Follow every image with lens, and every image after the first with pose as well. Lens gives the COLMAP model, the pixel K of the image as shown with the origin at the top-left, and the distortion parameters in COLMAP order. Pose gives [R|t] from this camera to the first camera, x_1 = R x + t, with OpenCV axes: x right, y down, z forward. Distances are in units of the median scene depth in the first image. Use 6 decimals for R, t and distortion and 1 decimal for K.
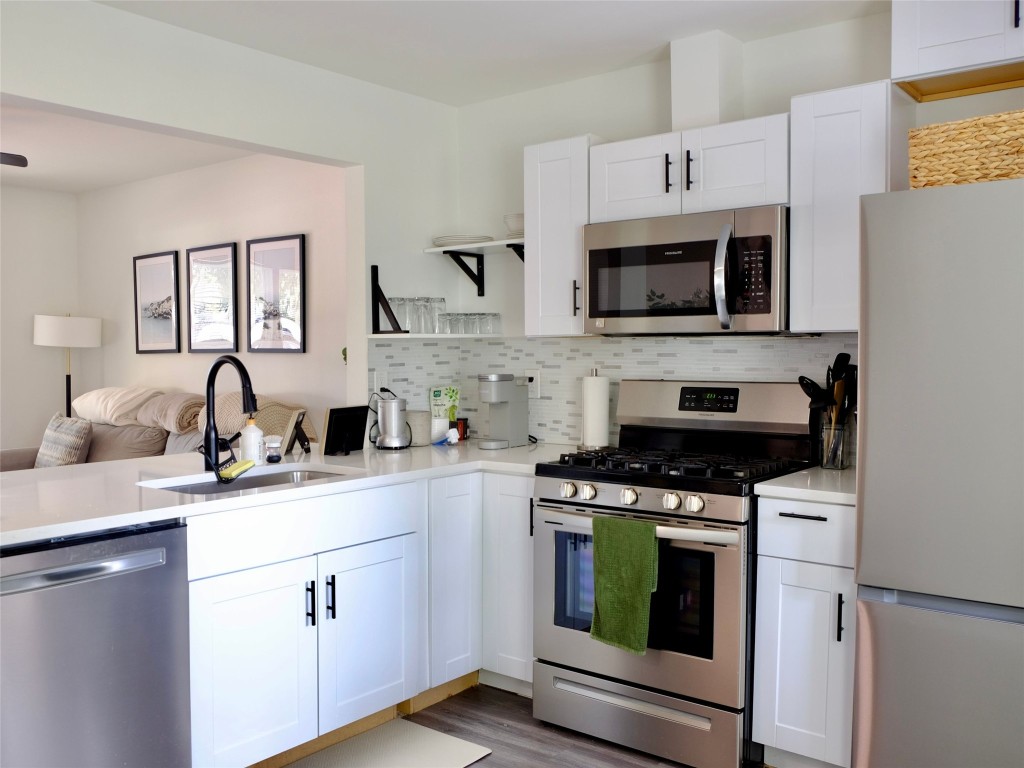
lens RADIAL K [[900.9, 0, 531.8], [0, 900.9, 380.0], [0, 0, 1]] dist [-0.033019, 0.027355]
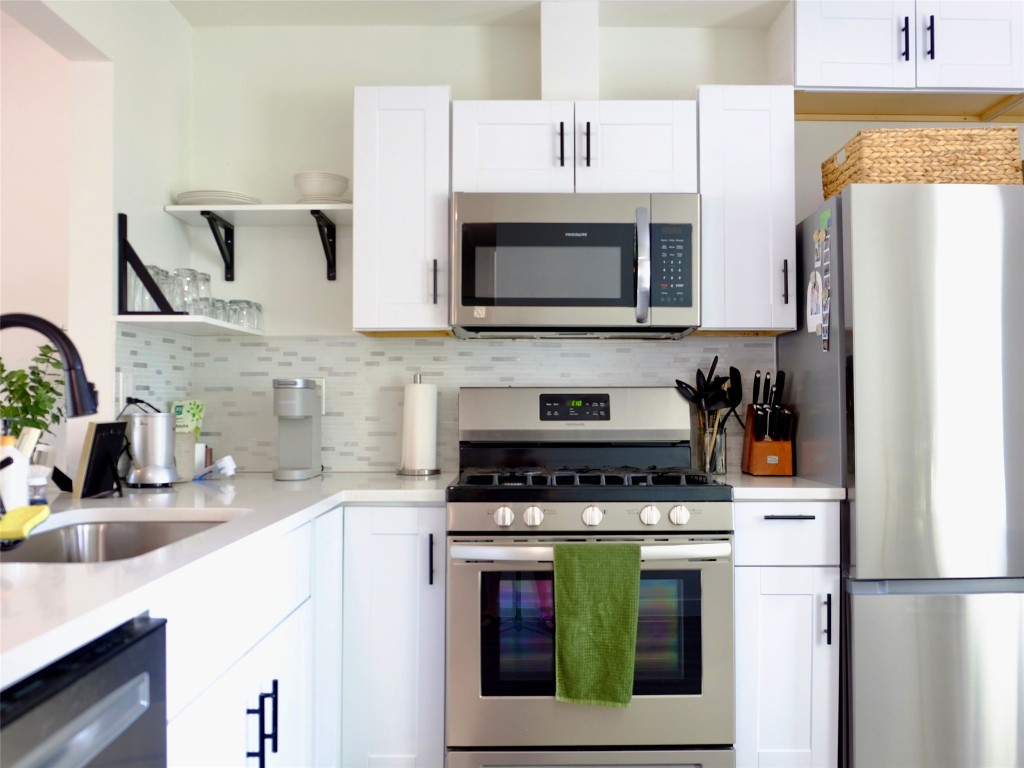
lens RADIAL K [[868.0, 0, 536.6], [0, 868.0, 385.8], [0, 0, 1]] dist [-0.034944, 0.009942]
pose [[0.787978, 0.016034, 0.615494, -0.364987], [0.019882, 0.998477, -0.051463, 0.044401], [-0.615382, 0.052789, 0.786460, 0.352219]]
